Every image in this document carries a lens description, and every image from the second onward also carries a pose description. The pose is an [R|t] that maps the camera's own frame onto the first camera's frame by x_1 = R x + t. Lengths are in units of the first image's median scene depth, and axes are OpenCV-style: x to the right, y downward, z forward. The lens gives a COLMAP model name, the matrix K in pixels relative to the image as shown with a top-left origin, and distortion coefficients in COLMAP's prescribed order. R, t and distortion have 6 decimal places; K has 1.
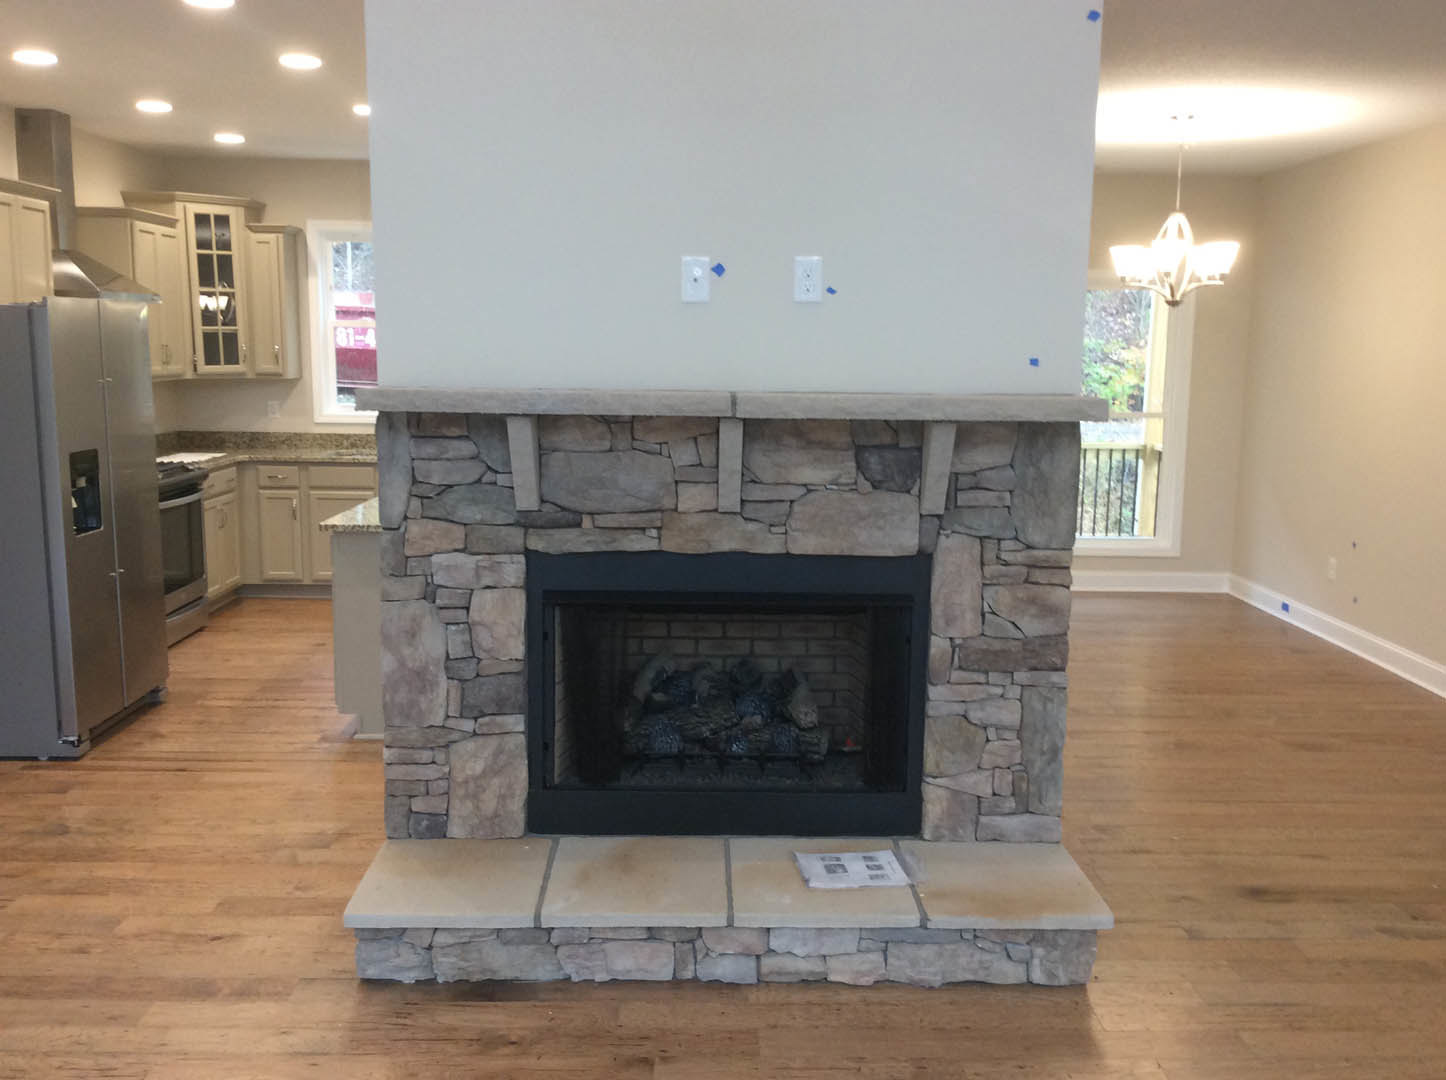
lens RADIAL K [[1327.0, 0, 727.3], [0, 1327.0, 535.9], [0, 0, 1]] dist [0.144499, -0.259682]
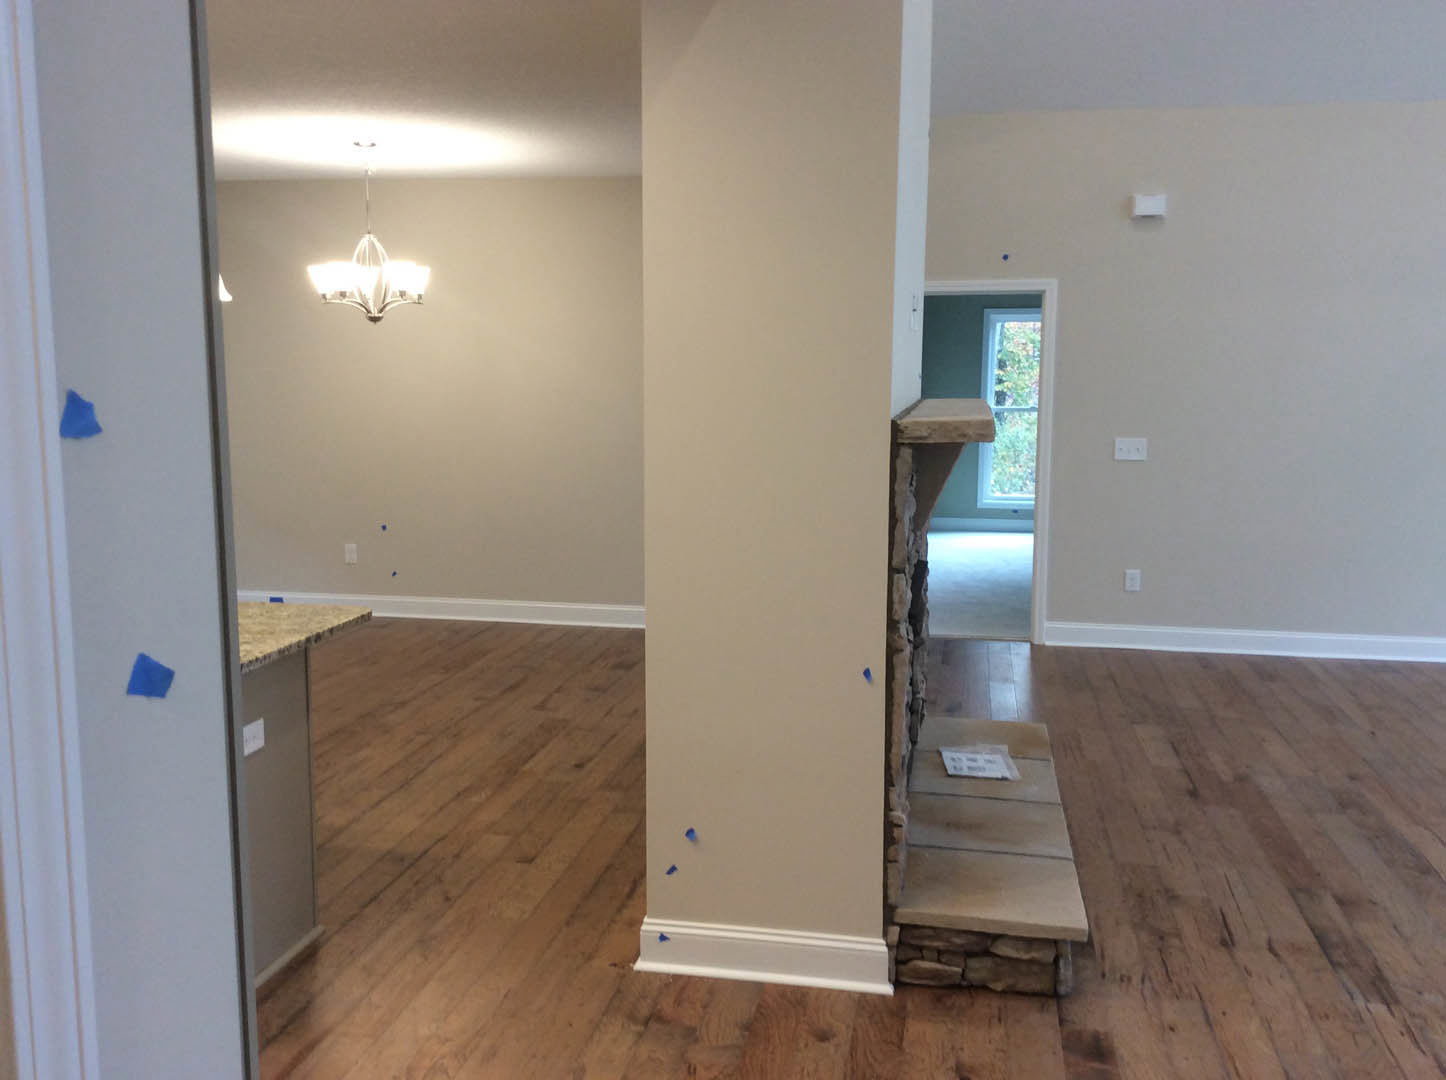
lens RADIAL K [[1327.0, 0, 727.3], [0, 1327.0, 535.9], [0, 0, 1]] dist [0.144499, -0.259682]
pose [[0.189230, -0.139135, 0.972026, -1.151543], [0.137741, 0.983884, 0.114018, -0.147233], [-0.972224, 0.112312, 0.205344, 0.916983]]
